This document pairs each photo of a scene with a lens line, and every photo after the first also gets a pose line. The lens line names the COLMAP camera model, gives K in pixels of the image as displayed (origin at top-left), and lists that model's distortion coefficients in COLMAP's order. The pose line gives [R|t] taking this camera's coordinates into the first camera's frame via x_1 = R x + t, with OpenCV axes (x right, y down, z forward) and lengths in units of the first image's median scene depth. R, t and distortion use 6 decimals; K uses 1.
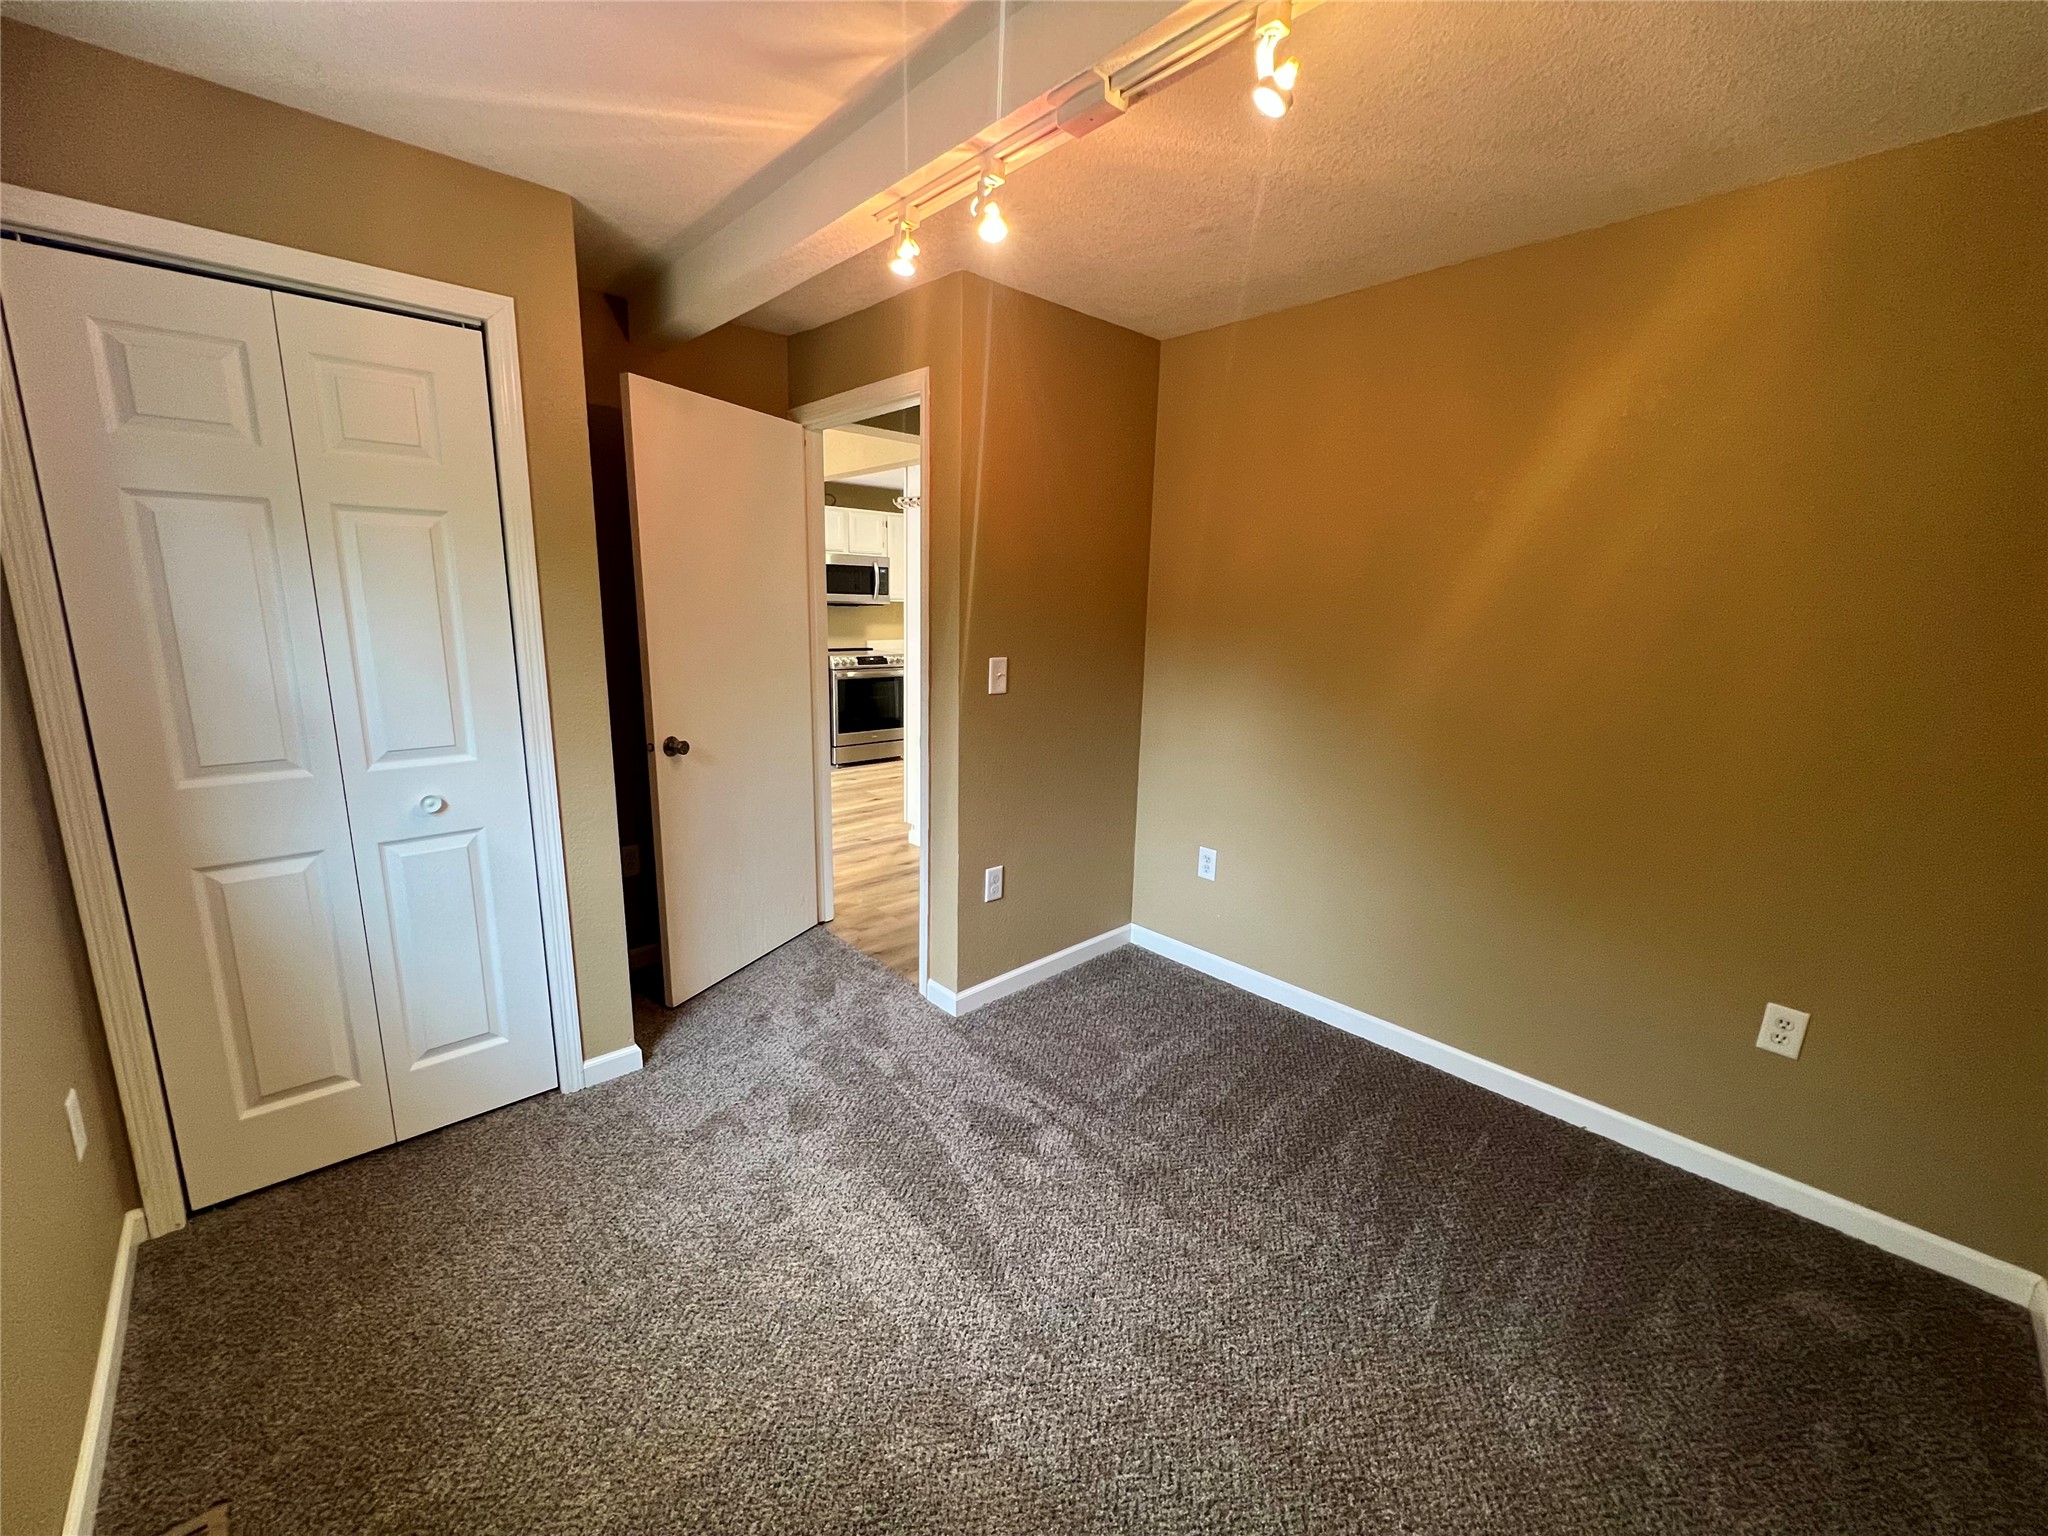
lens RADIAL K [[818.5, 0, 1017.2], [0, 818.5, 764.4], [0, 0, 1]] dist [-0.004254, -0.000370]
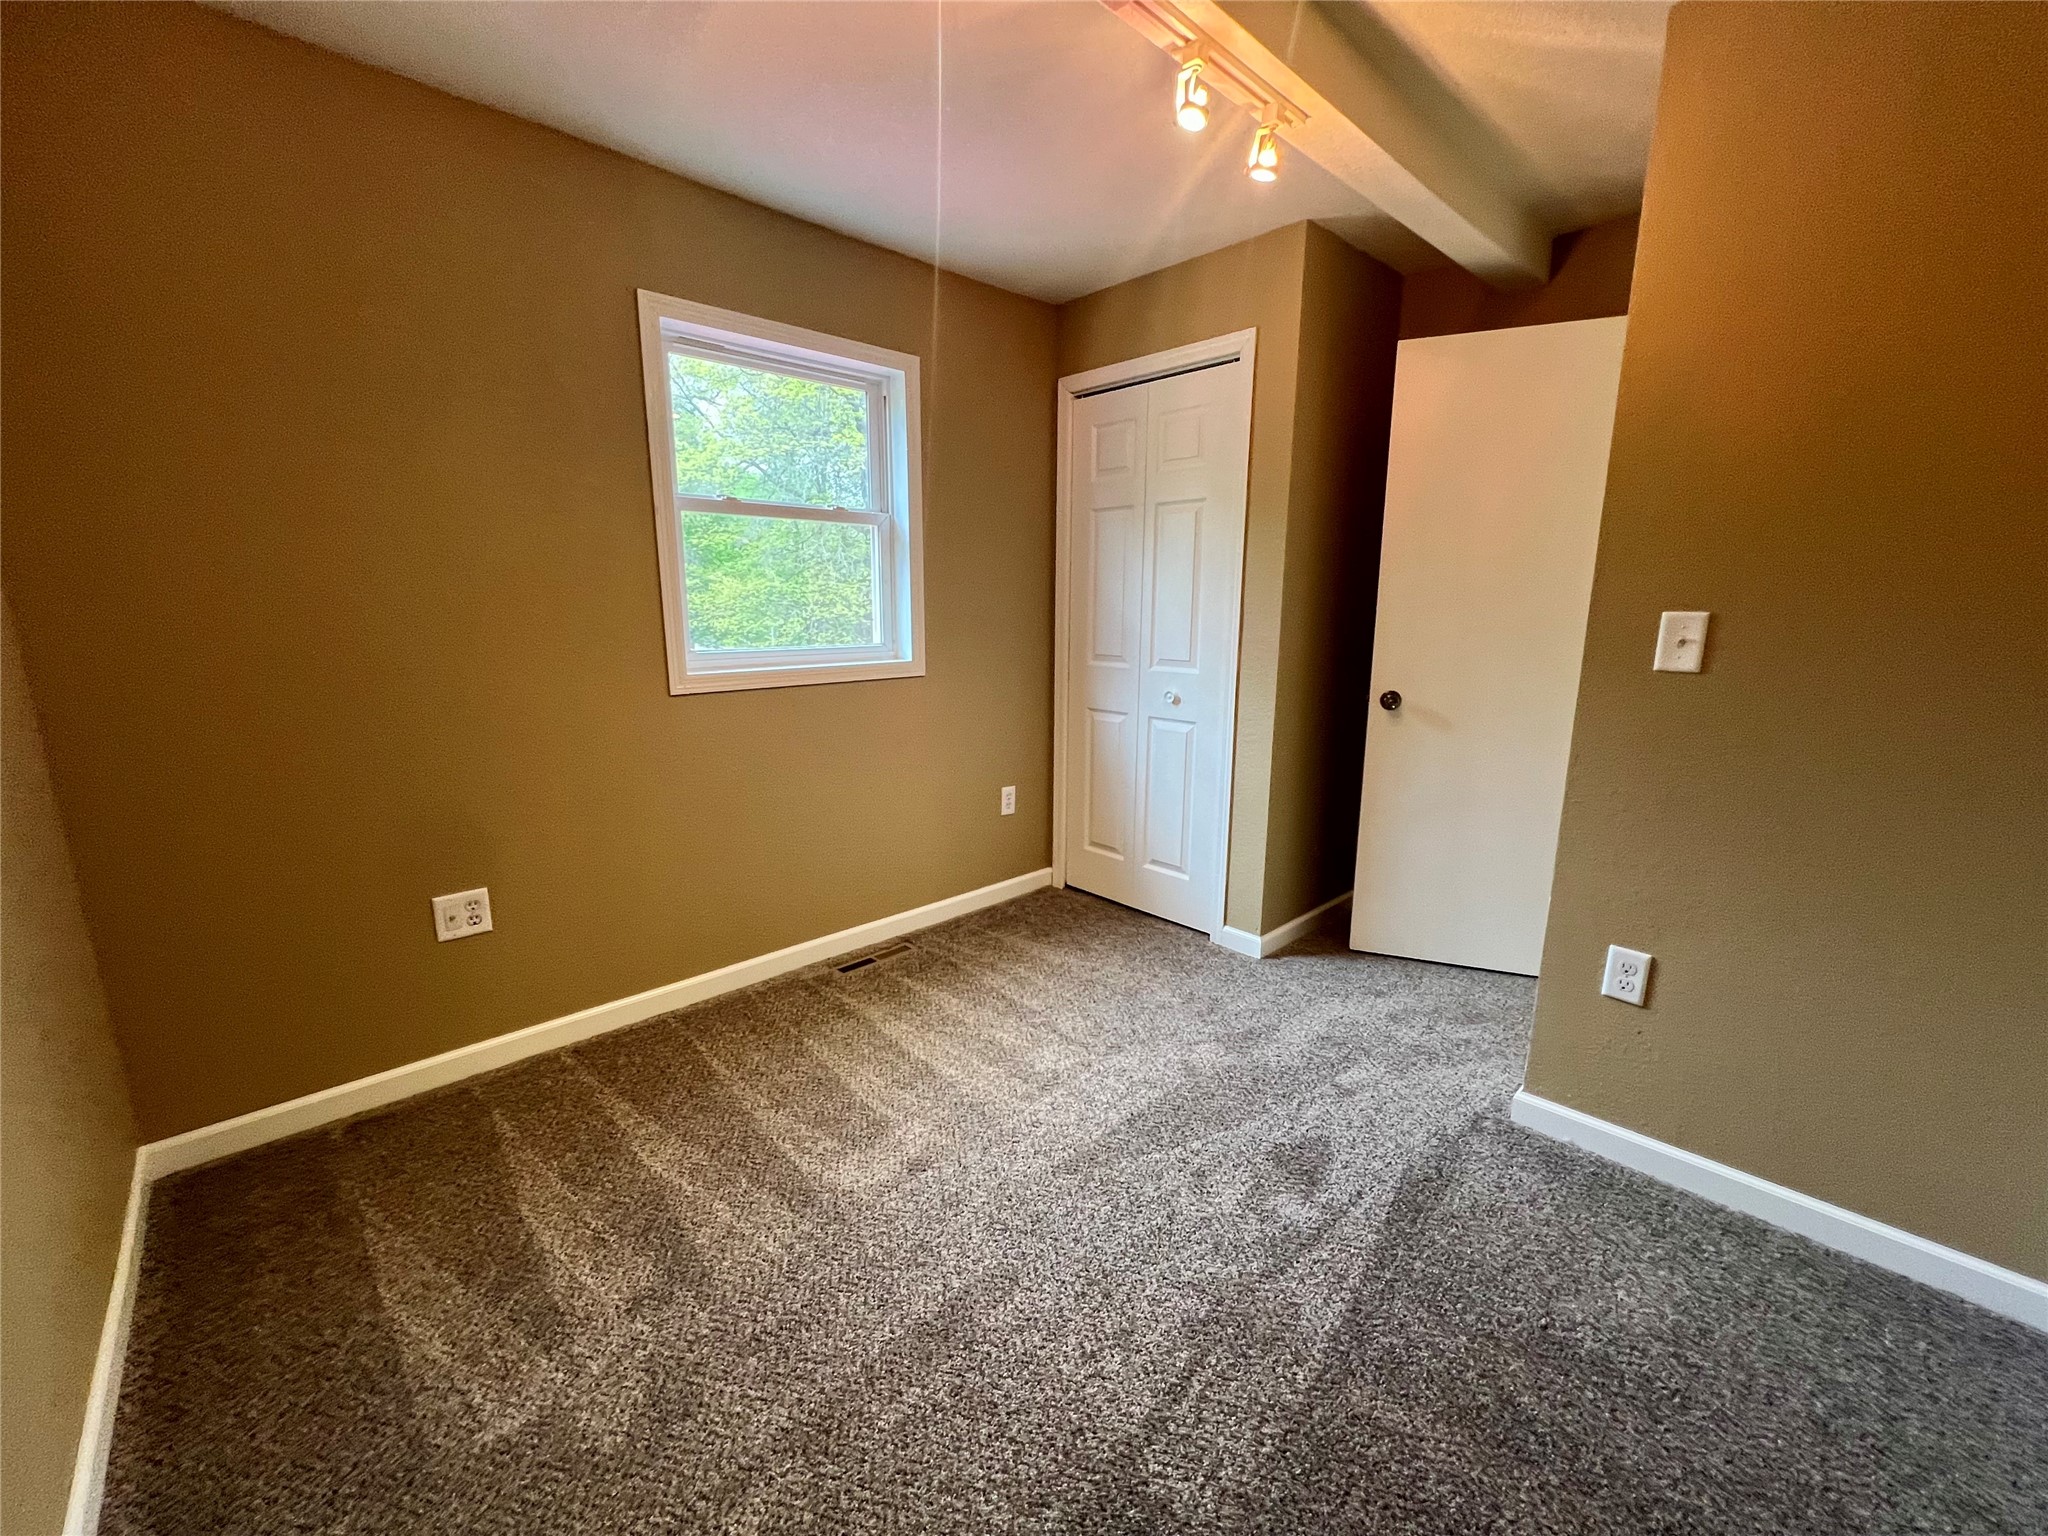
lens RADIAL K [[818.5, 0, 1017.2], [0, 818.5, 764.4], [0, 0, 1]] dist [-0.004254, -0.000370]
pose [[0.009793, 0.174407, -0.984625, 0.694555], [-0.202196, 0.964677, 0.168863, -0.026855], [0.979296, 0.197433, 0.044712, 0.600170]]
